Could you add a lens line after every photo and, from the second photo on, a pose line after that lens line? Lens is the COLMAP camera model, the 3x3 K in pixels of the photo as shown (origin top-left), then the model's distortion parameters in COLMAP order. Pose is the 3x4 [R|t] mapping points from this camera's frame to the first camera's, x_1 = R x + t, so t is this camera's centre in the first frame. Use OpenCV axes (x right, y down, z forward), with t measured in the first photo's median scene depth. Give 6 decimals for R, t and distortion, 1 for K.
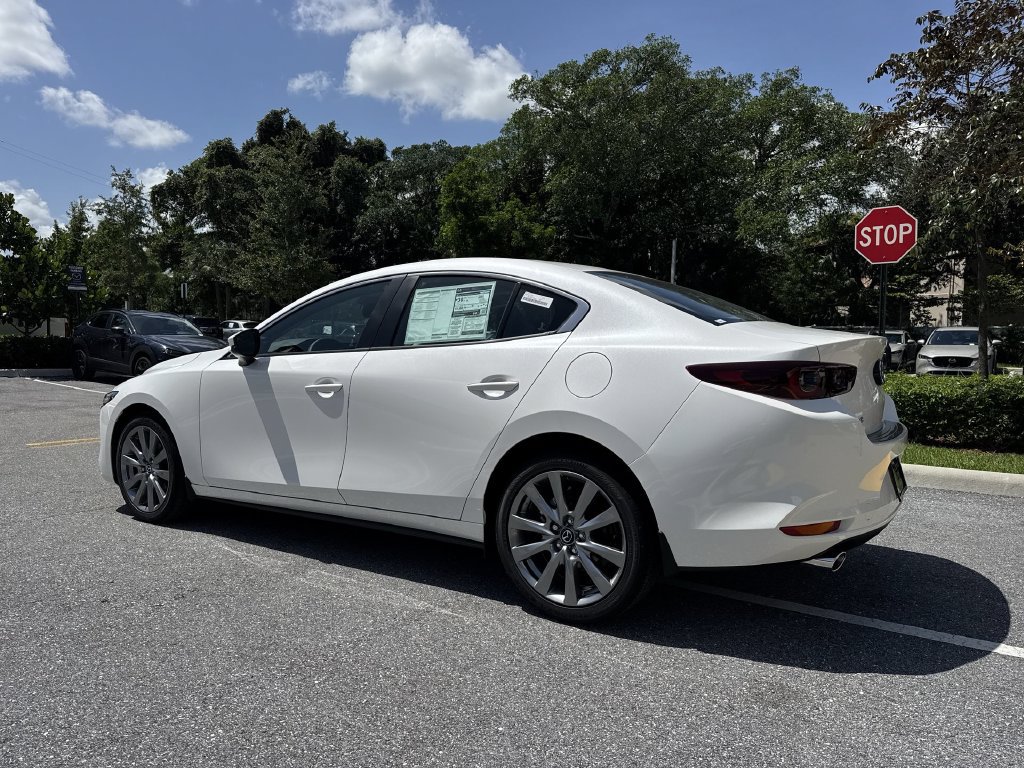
lens RADIAL K [[725.5, 0, 507.3], [0, 725.5, 387.0], [0, 0, 1]] dist [0.048792, -0.058192]
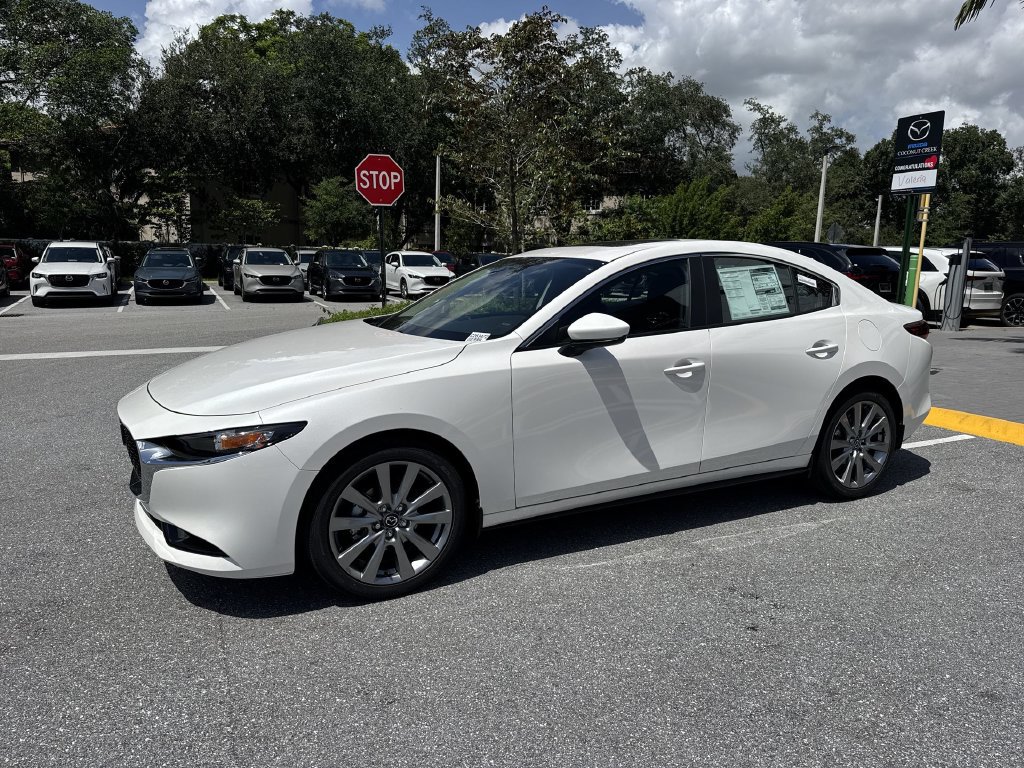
lens RADIAL K [[725.5, 0, 495.0], [0, 725.5, 390.3], [0, 0, 1]] dist [0.048792, -0.058192]
pose [[0.484966, -0.154417, 0.860792, -1.059791], [0.041912, 0.987261, 0.153491, -0.113212], [-0.873528, -0.038361, 0.485260, 0.624591]]
